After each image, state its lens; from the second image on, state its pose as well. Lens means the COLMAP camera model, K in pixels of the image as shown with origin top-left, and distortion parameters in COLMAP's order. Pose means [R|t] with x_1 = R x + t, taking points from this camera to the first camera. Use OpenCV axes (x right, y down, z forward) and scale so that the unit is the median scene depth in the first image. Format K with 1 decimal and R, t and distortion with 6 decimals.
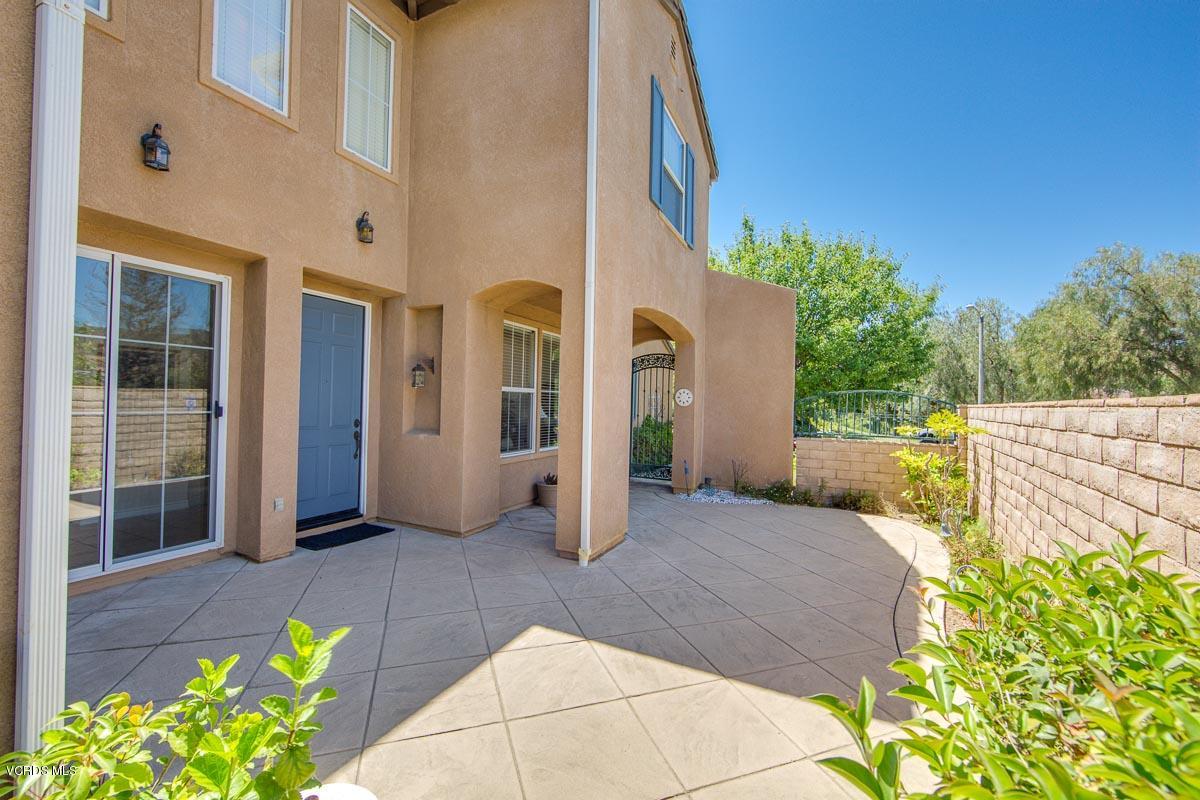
lens RADIAL K [[478.3, 0, 600.0], [0, 478.3, 400.0], [0, 0, 1]] dist [-0.006802, -0.000020]
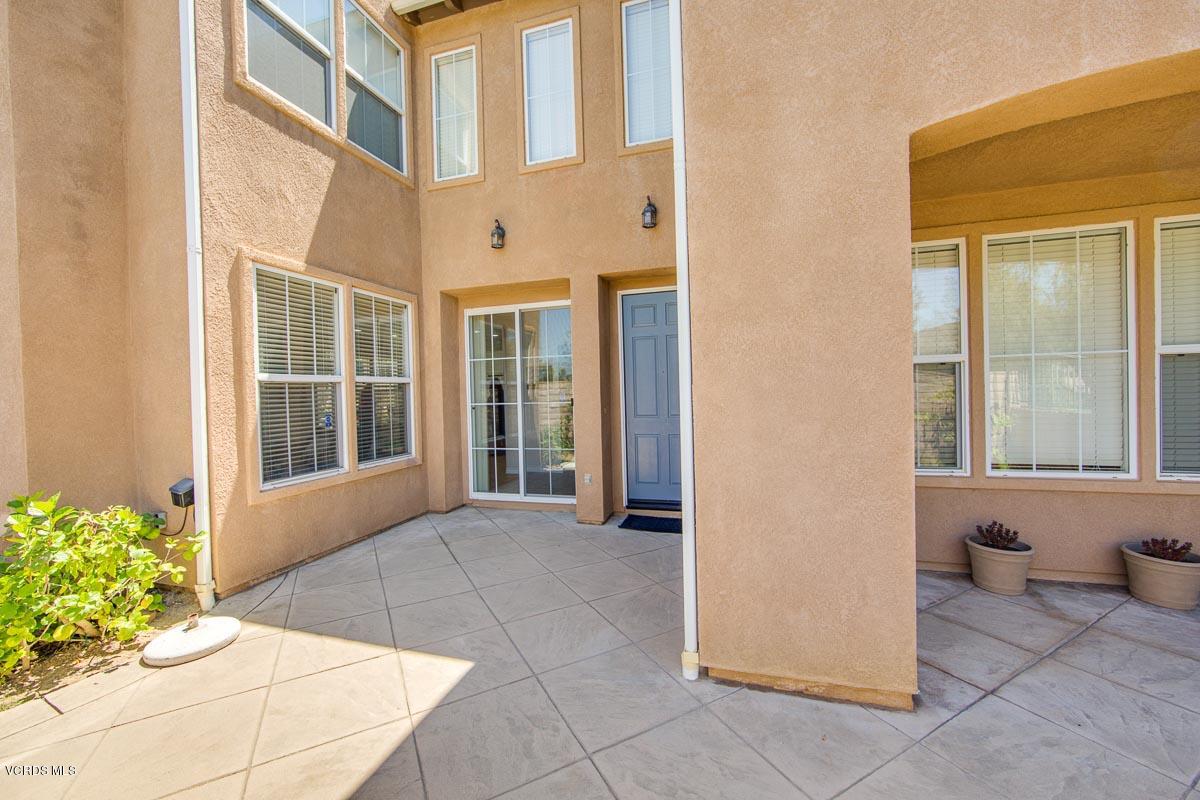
lens RADIAL K [[478.3, 0, 600.0], [0, 478.3, 400.0], [0, 0, 1]] dist [-0.006802, -0.000020]
pose [[0.138471, -0.005236, -0.990353, 0.496690], [0.037542, 0.999295, -0.000034, 0.019571], [0.989655, -0.037175, 0.138570, 0.815922]]
